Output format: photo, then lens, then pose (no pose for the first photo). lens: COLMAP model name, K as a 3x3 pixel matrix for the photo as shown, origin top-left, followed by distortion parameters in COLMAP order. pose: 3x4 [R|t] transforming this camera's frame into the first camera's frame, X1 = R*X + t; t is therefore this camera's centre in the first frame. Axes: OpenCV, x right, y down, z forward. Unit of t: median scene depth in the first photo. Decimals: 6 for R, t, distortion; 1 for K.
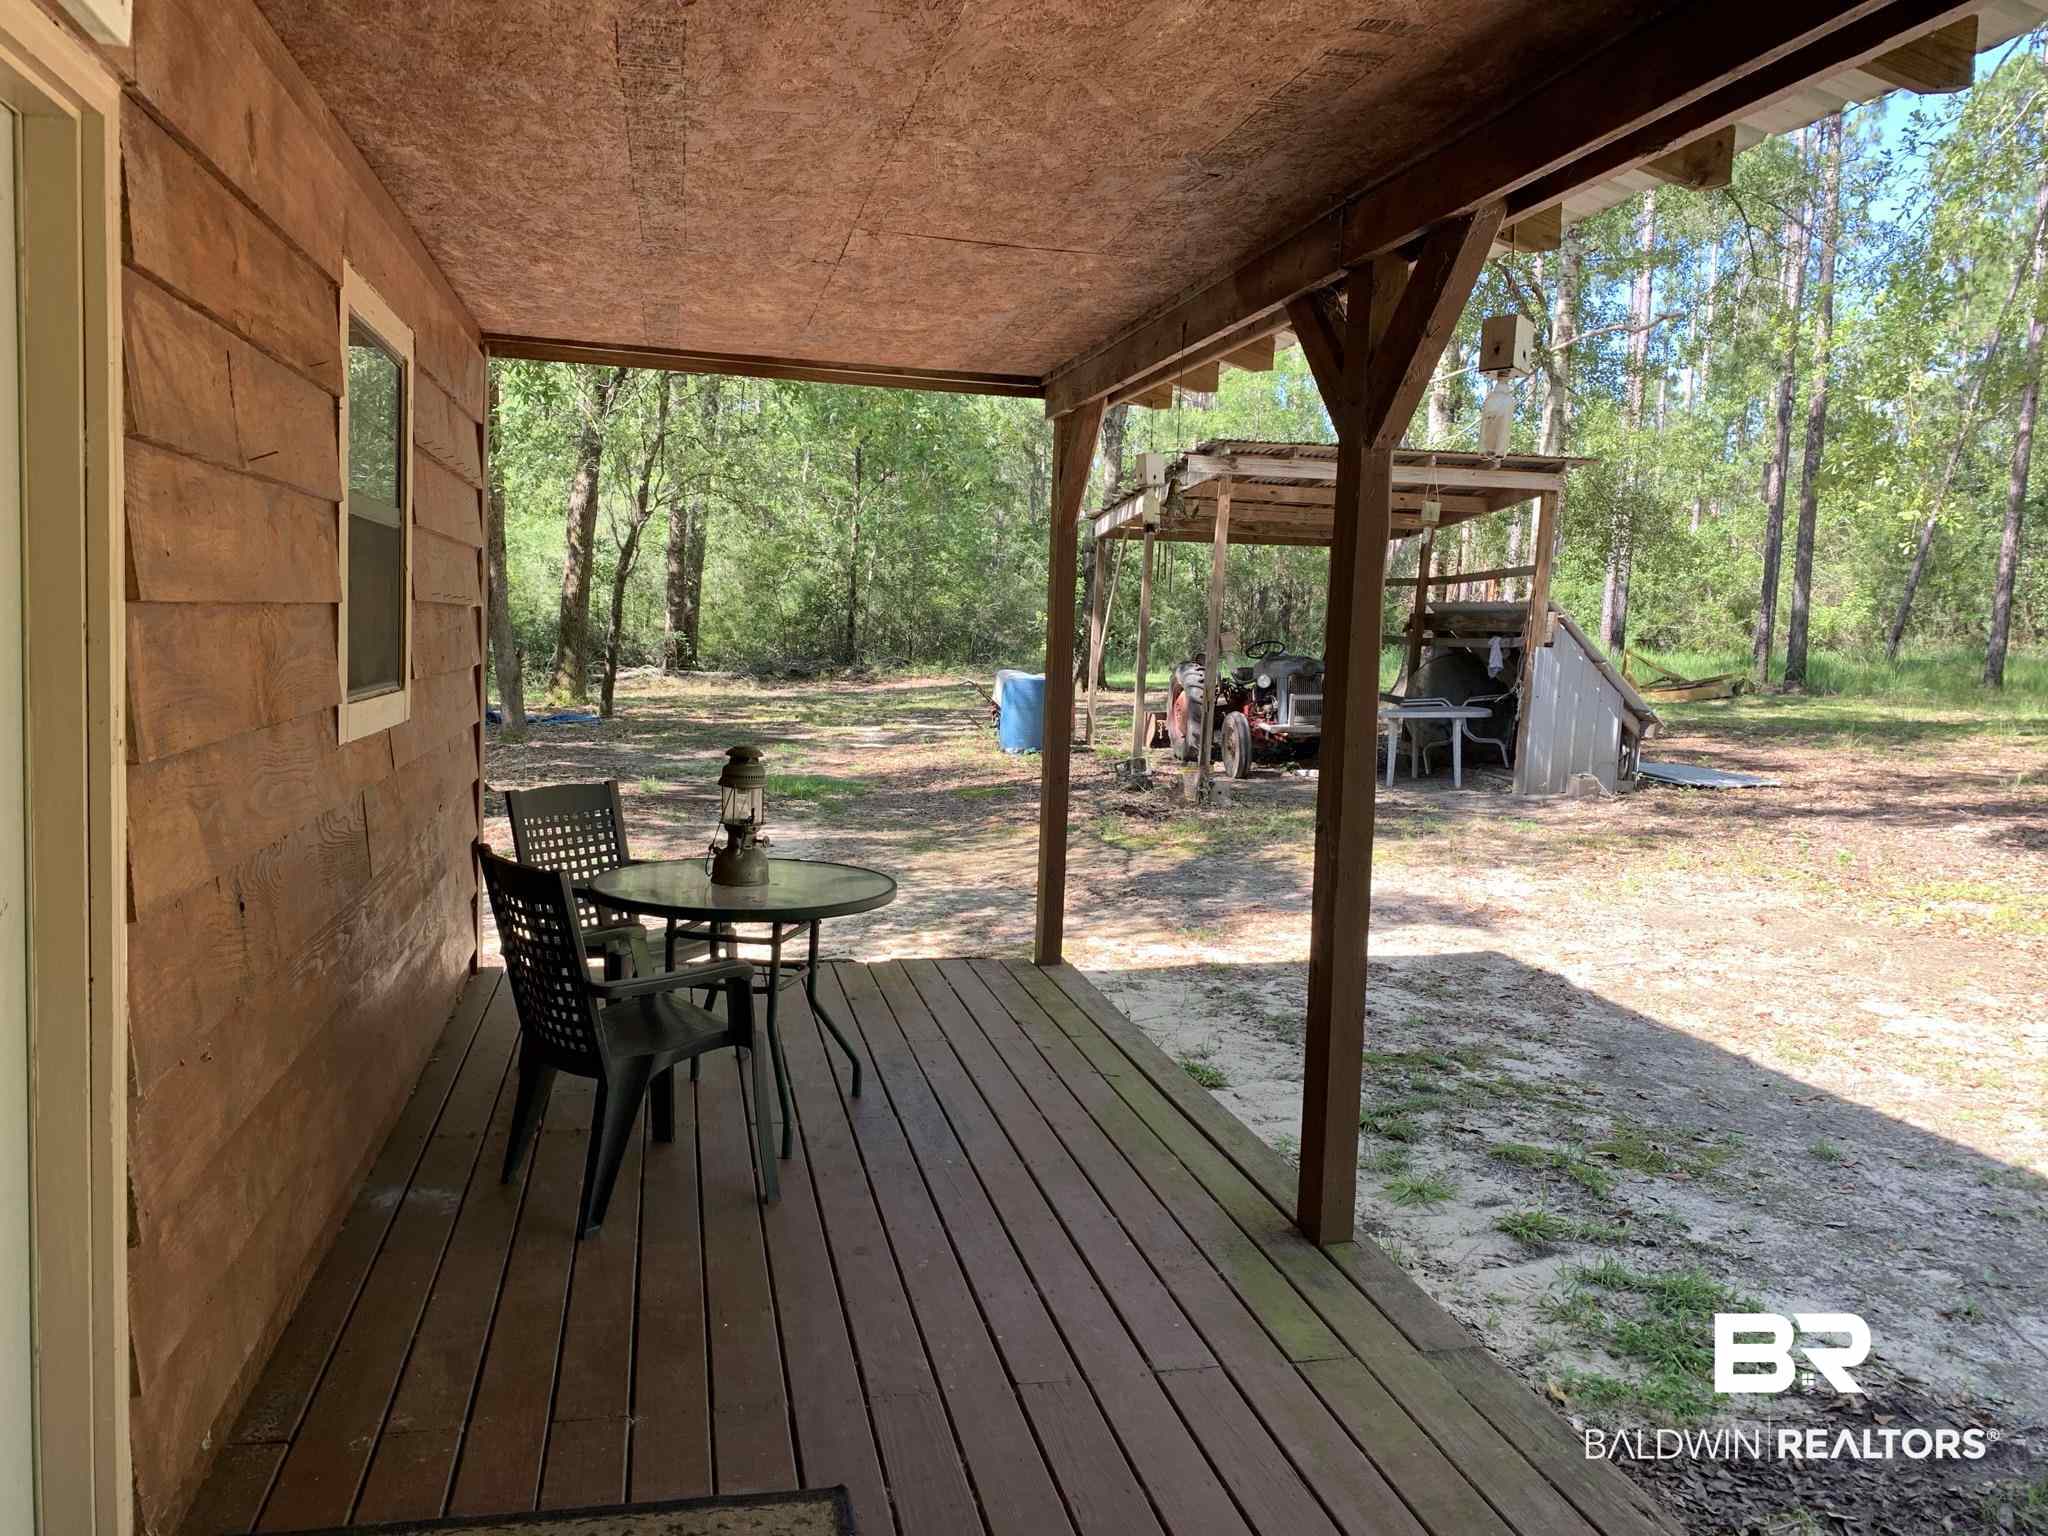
lens RADIAL K [[1545.2, 0, 1024.0], [0, 1545.2, 768.0], [0, 0, 1]] dist [0.005822, 0.006894]
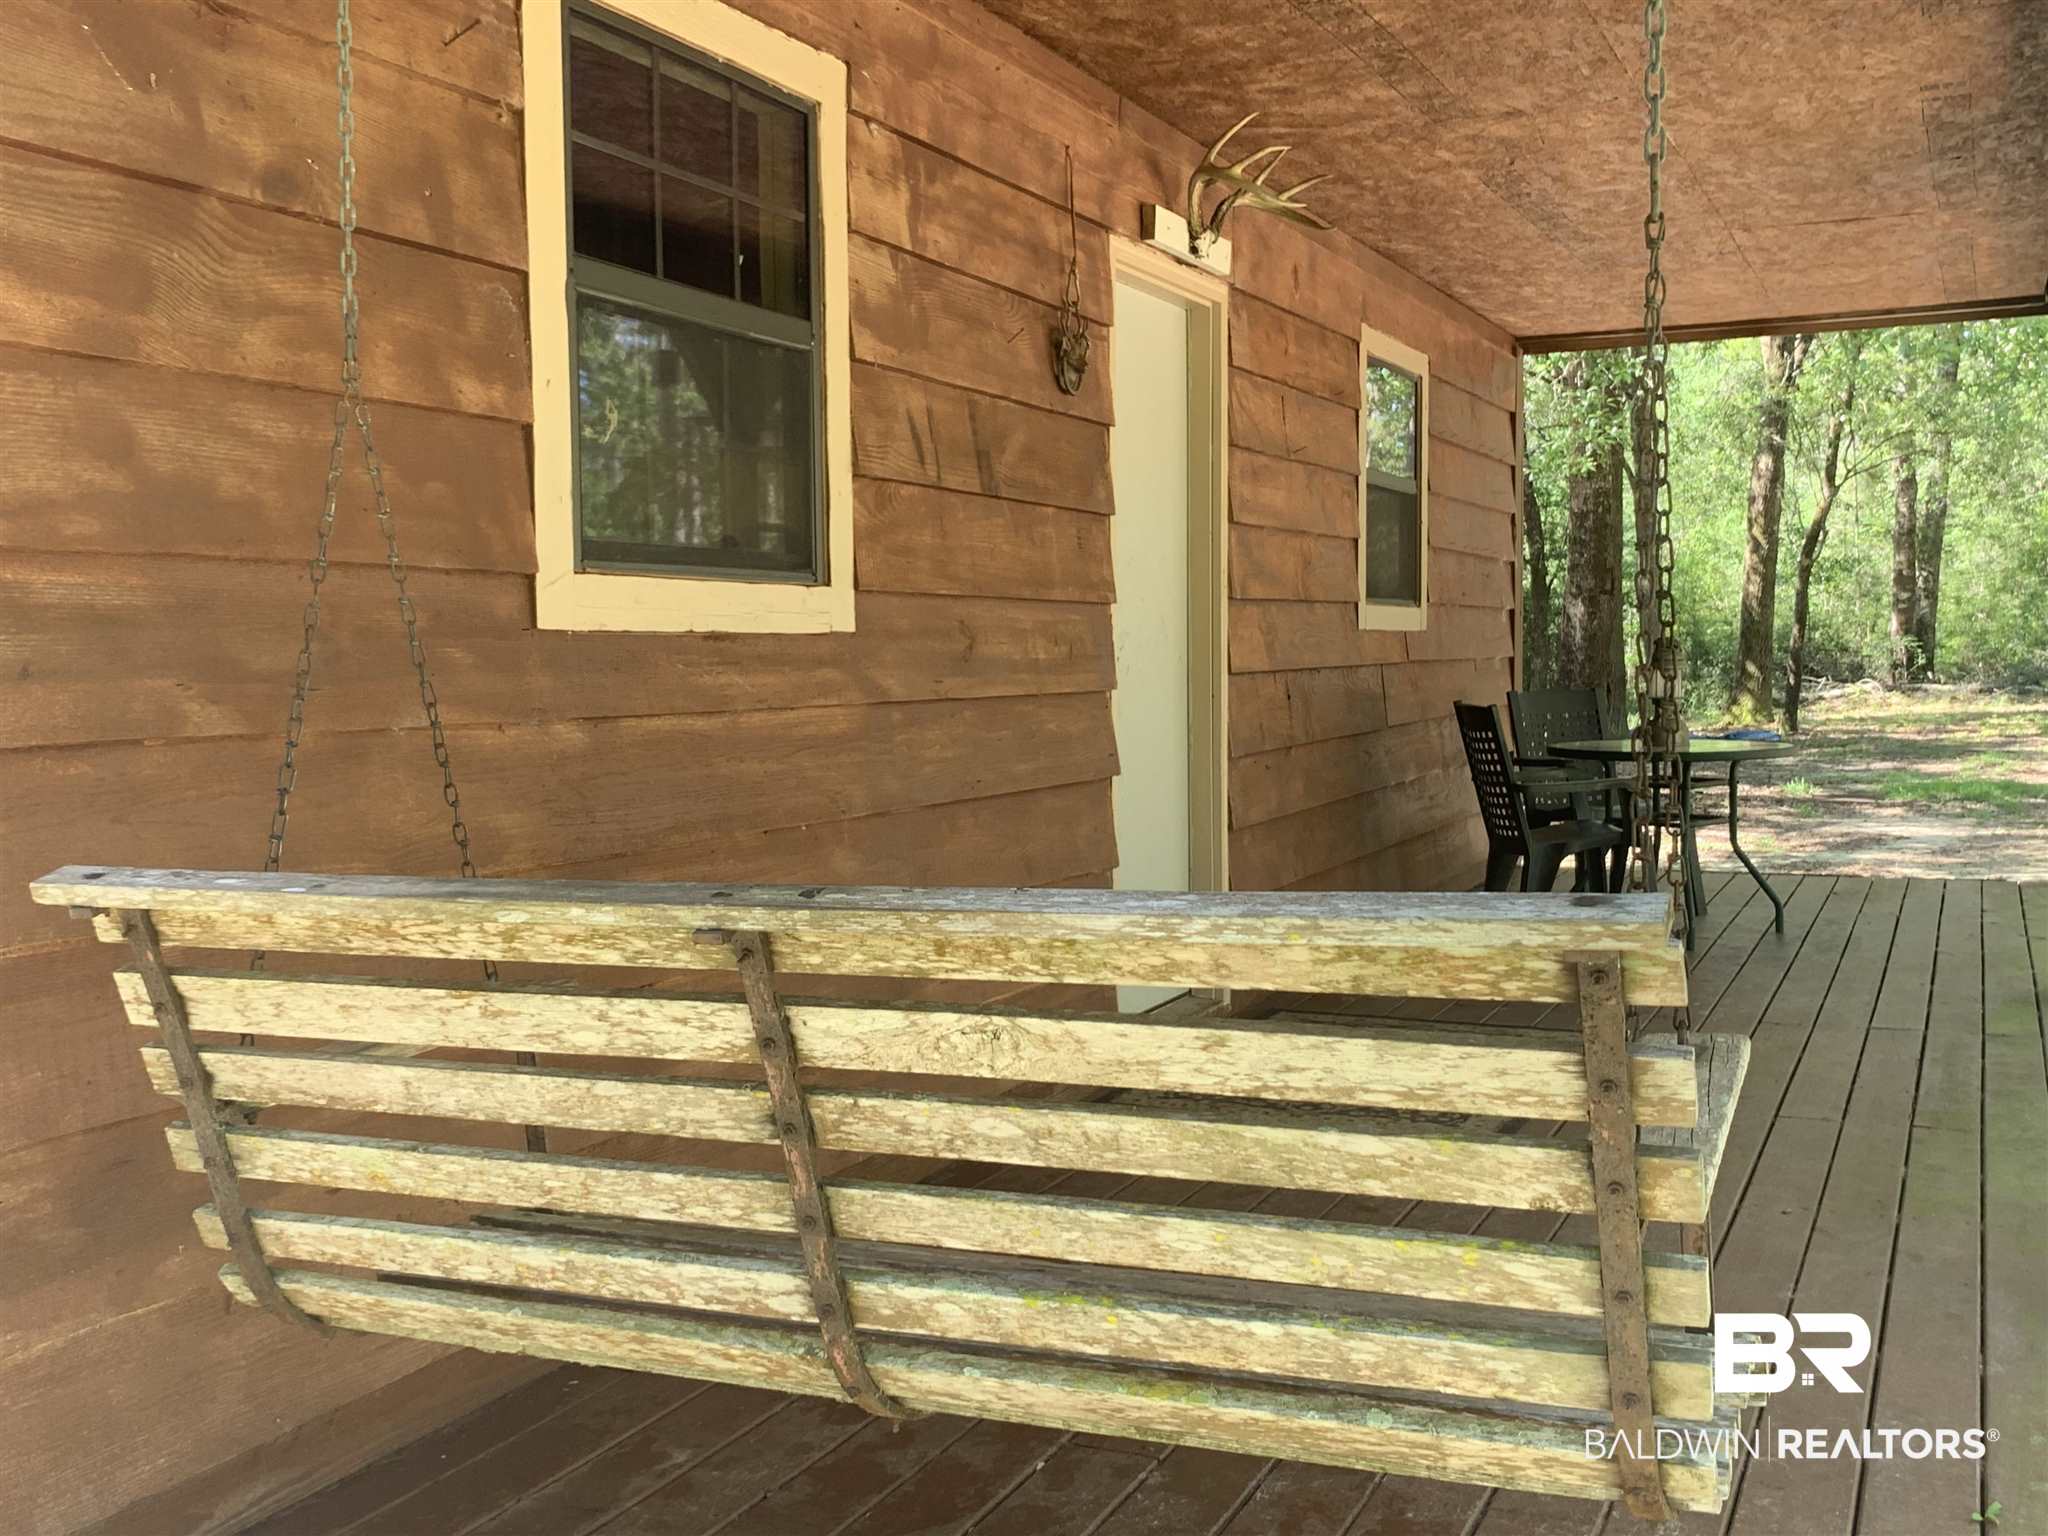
lens RADIAL K [[2008.4, 0, 1024.0], [0, 2008.4, 768.0], [0, 0, 1]] dist [0.113905, -0.203046]
pose [[0.788158, -0.013560, -0.615323, 0.447036], [-0.011376, 0.999266, -0.036592, 0.166441], [0.615368, 0.035841, 0.787425, -0.668578]]
